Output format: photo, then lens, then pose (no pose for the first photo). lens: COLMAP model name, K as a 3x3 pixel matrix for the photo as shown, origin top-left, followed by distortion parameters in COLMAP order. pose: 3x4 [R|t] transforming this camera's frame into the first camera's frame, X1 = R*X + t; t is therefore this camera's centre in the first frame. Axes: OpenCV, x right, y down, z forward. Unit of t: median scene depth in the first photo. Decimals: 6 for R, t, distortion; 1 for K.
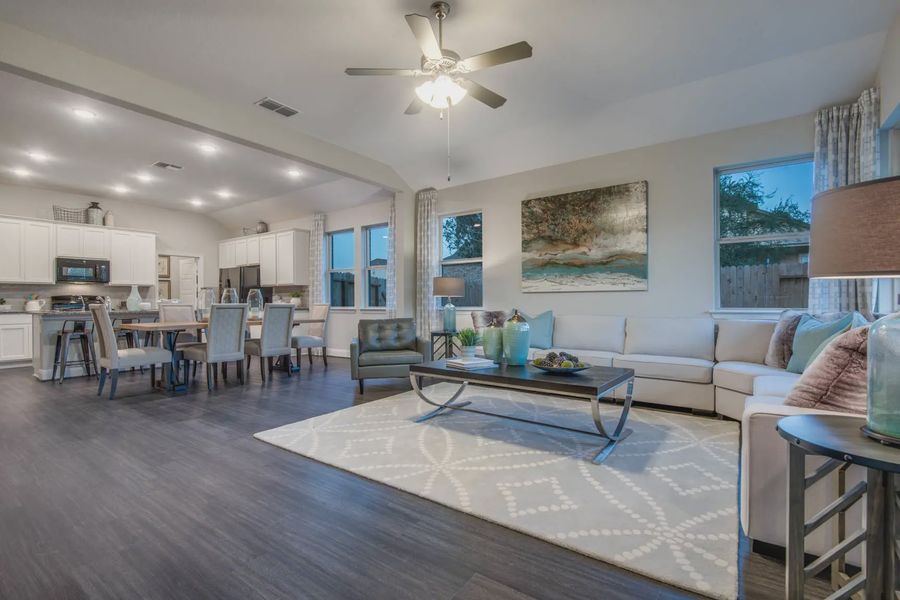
lens RADIAL K [[414.7, 0, 455.6], [0, 414.7, 304.6], [0, 0, 1]] dist [-0.004148, -0.003269]
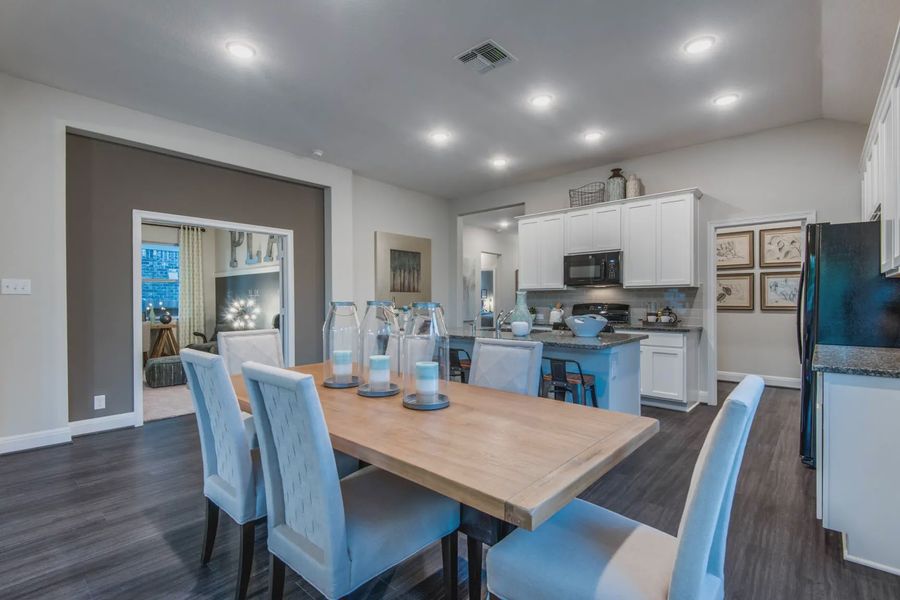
lens RADIAL K [[414.7, 0, 442.7], [0, 414.7, 301.7], [0, 0, 1]] dist [-0.004148, -0.003269]
pose [[-0.120851, 0.007767, -0.992640, -0.162455], [-0.005273, 0.999950, 0.008466, -0.032397], [0.992657, 0.006258, -0.120804, 0.854777]]
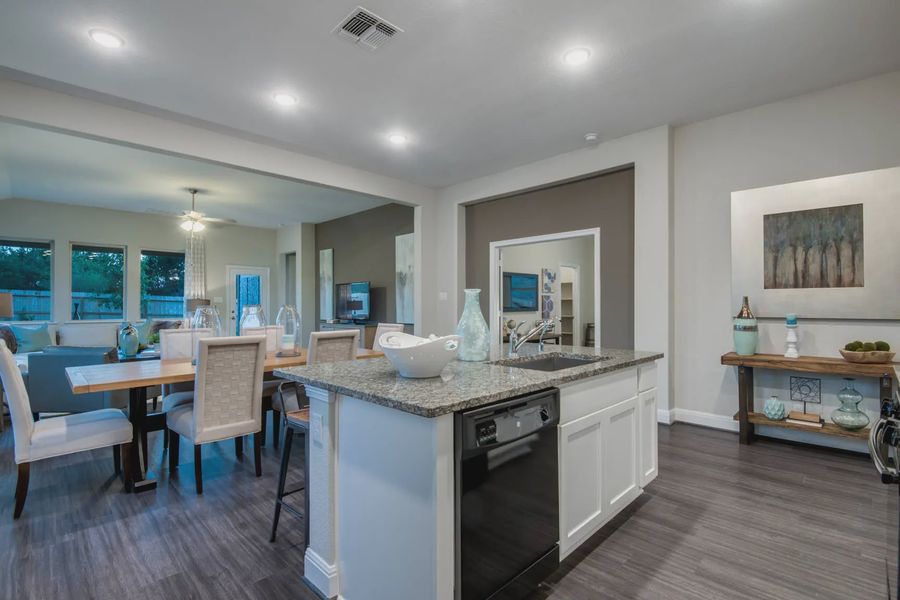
lens RADIAL K [[414.7, 0, 447.5], [0, 414.7, 301.9], [0, 0, 1]] dist [-0.004148, -0.003269]
pose [[-0.985453, 0.009804, 0.169663, -0.724799], [0.010474, 0.999940, 0.003055, -0.034792], [-0.169623, 0.004787, -0.985497, 1.205008]]
